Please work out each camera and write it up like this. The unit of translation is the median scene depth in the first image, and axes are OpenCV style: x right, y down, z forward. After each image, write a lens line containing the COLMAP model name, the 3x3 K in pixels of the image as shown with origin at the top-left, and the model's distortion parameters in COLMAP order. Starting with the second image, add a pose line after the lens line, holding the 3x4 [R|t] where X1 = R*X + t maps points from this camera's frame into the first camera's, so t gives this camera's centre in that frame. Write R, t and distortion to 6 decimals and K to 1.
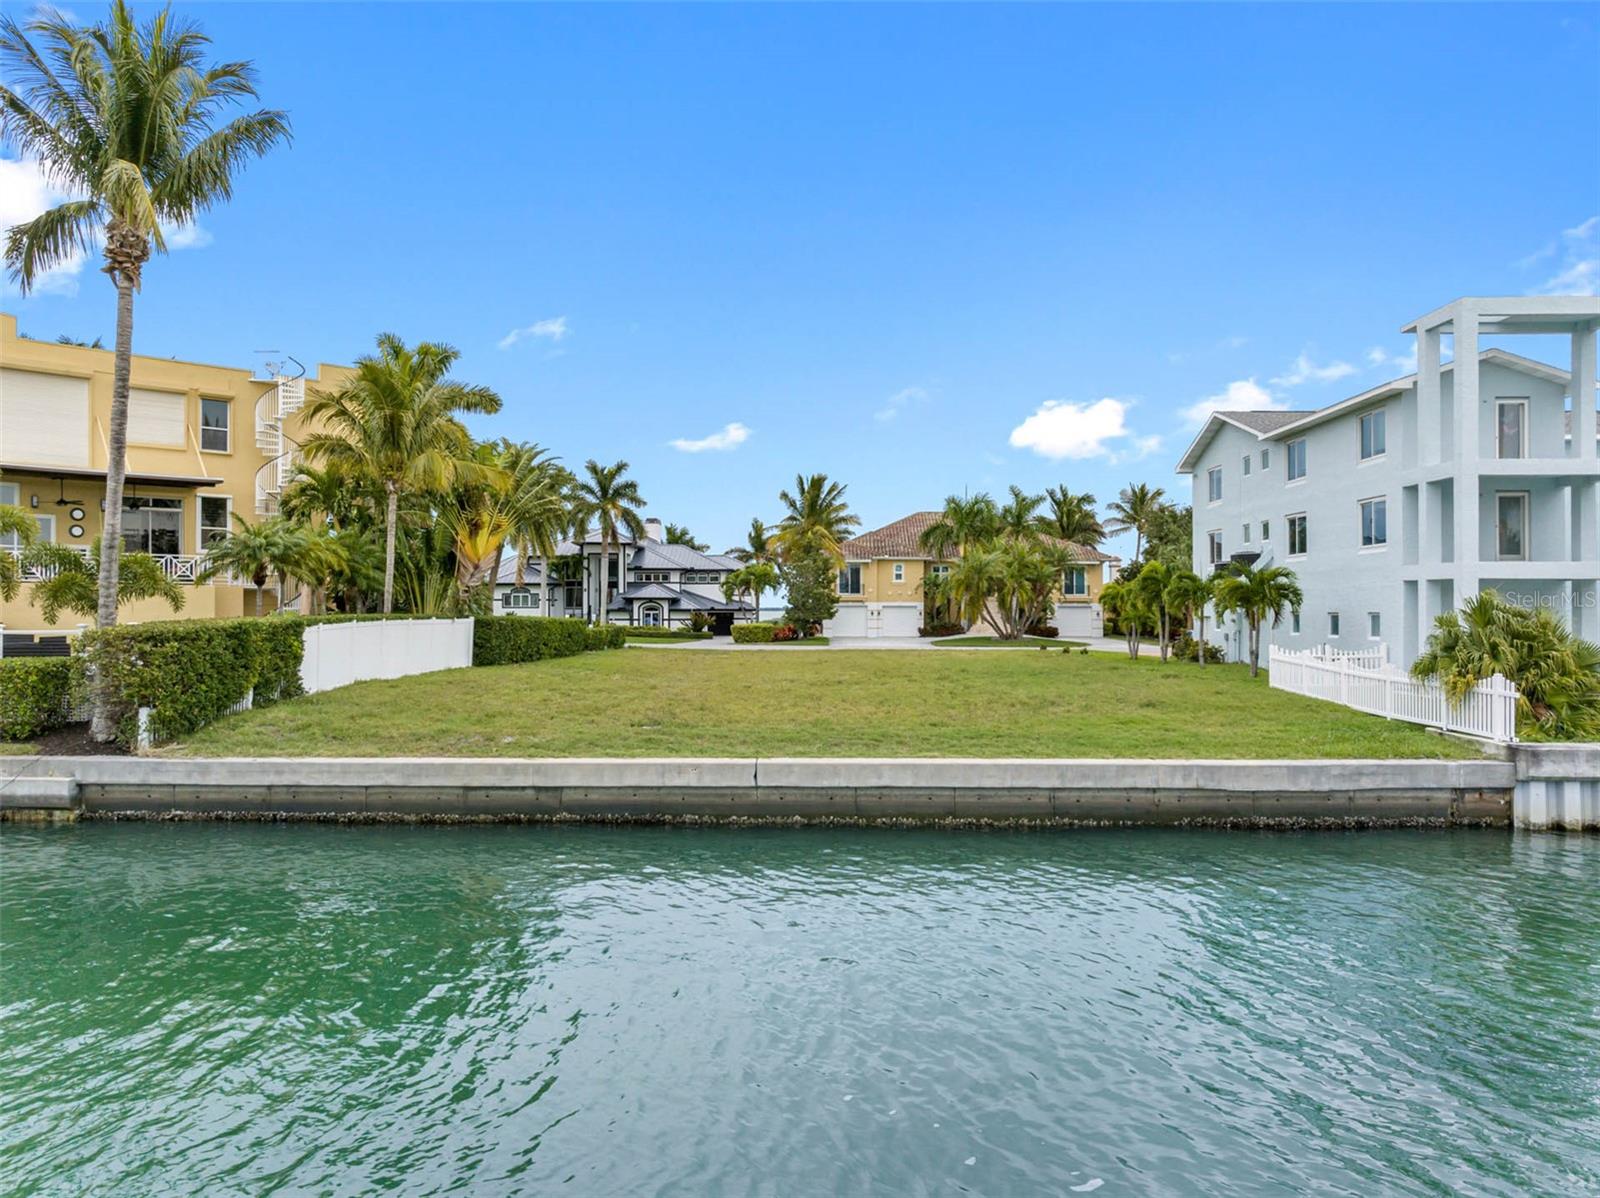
lens RADIAL K [[1122.5, 0, 804.5], [0, 1122.5, 580.2], [0, 0, 1]] dist [-0.002091, 0.006399]
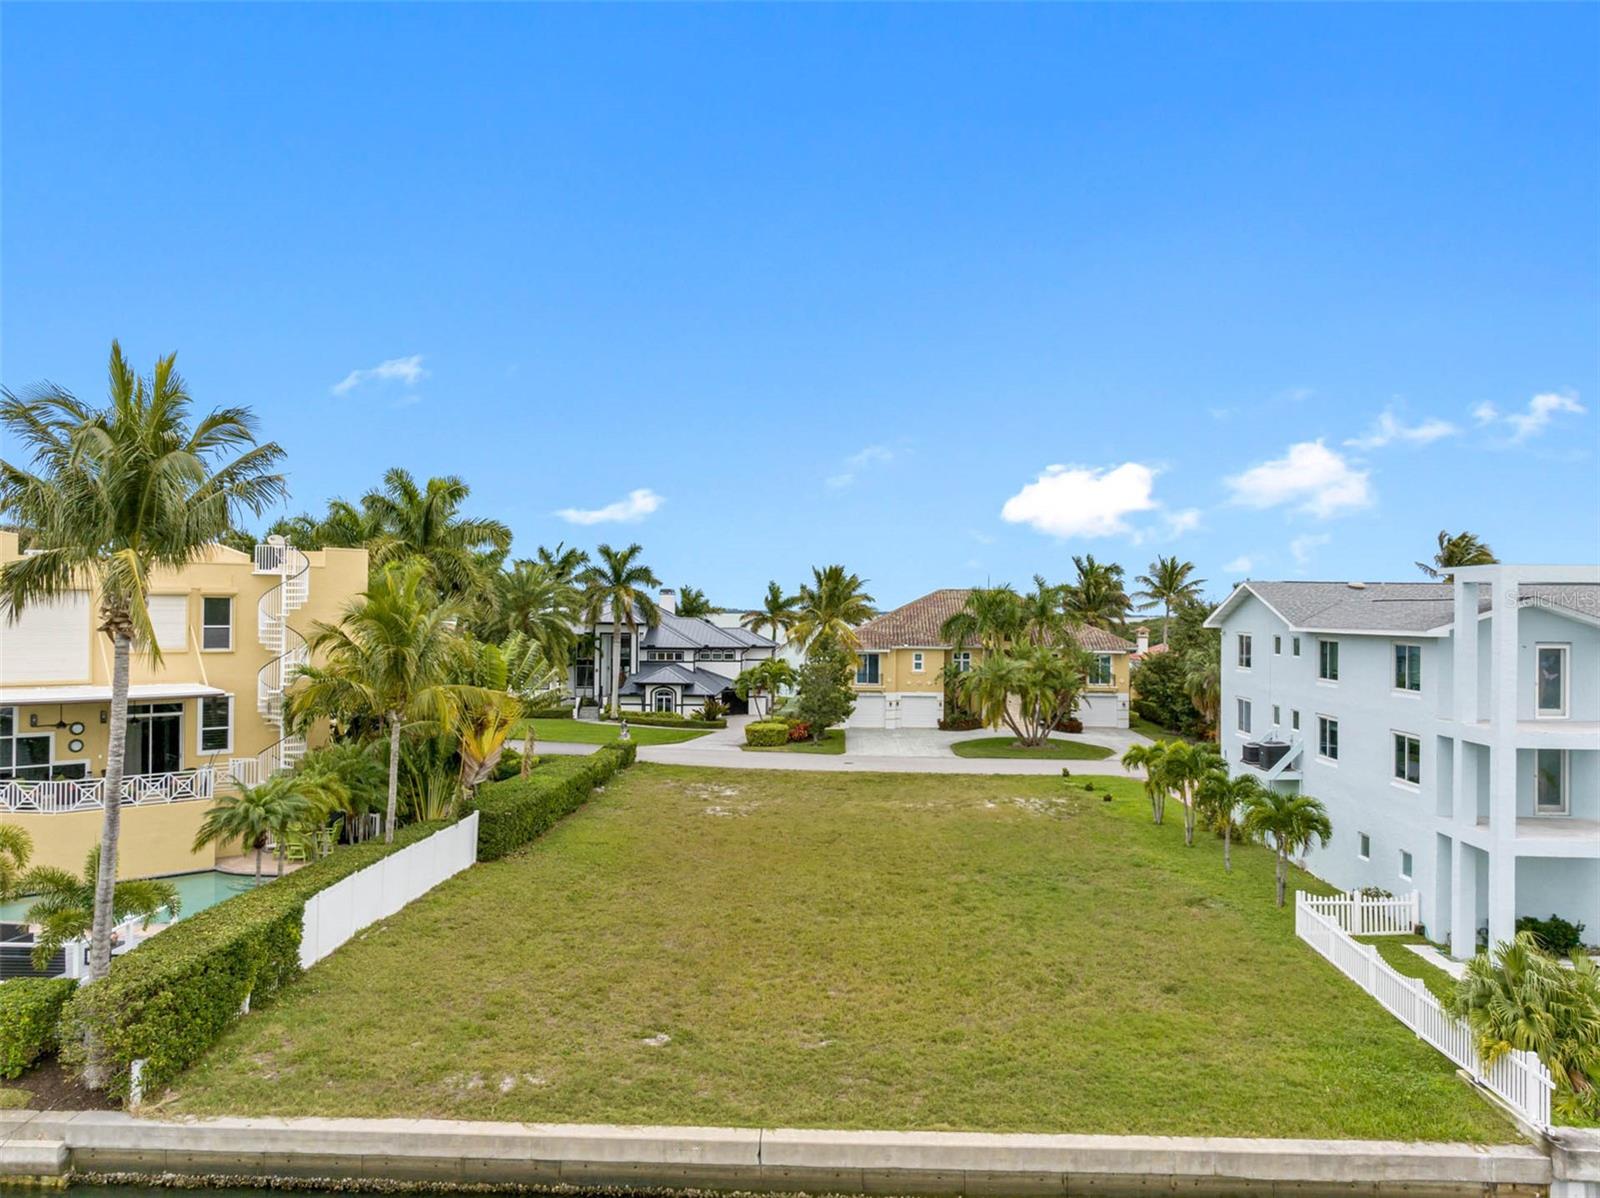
lens RADIAL K [[1154.1, 0, 806.1], [0, 1154.1, 605.4], [0, 0, 1]] dist [-0.016977, 0.033291]
pose [[0.999826, 0.010761, -0.015239, 0.003355], [-0.010664, 0.999922, 0.006444, -0.147060], [0.015308, -0.006280, 0.999863, 0.002205]]
